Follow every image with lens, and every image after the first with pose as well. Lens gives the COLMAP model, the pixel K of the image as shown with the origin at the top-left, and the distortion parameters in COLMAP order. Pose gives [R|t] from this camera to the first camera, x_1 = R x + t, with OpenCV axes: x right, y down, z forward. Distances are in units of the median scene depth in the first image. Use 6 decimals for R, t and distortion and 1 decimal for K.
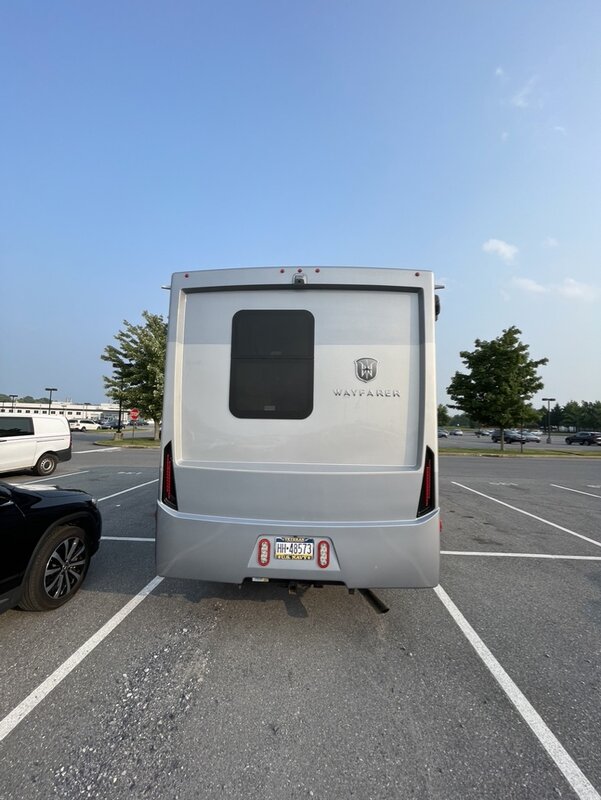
lens RADIAL K [[325.4, 0, 300.4], [0, 325.4, 401.6], [0, 0, 1]] dist [-0.002530, 0.000781]
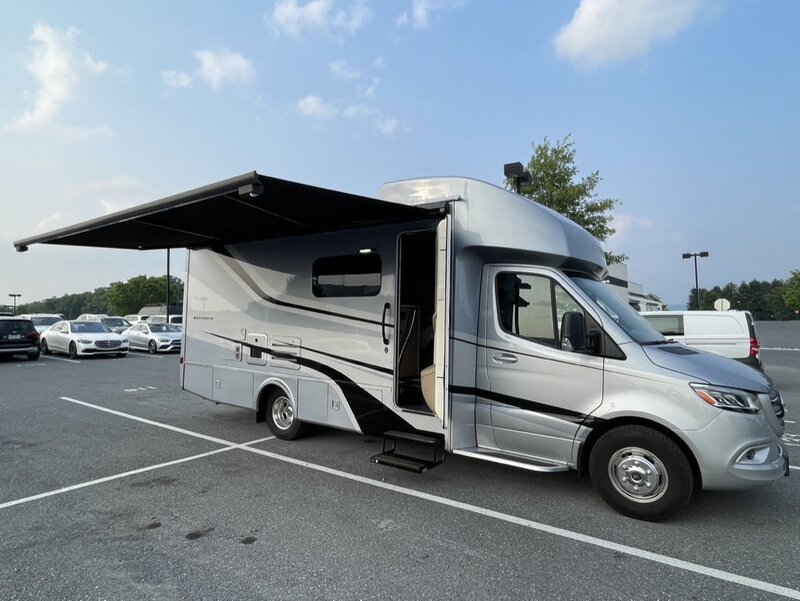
lens RADIAL K [[432.5, 0, 399.6], [0, 432.5, 299.3], [0, 0, 1]] dist [-0.012387, -0.001043]
pose [[-0.520615, -0.063558, -0.851422, 1.087947], [0.038887, 0.994425, -0.098011, 0.176853], [0.852905, -0.084135, -0.515241, 1.915236]]
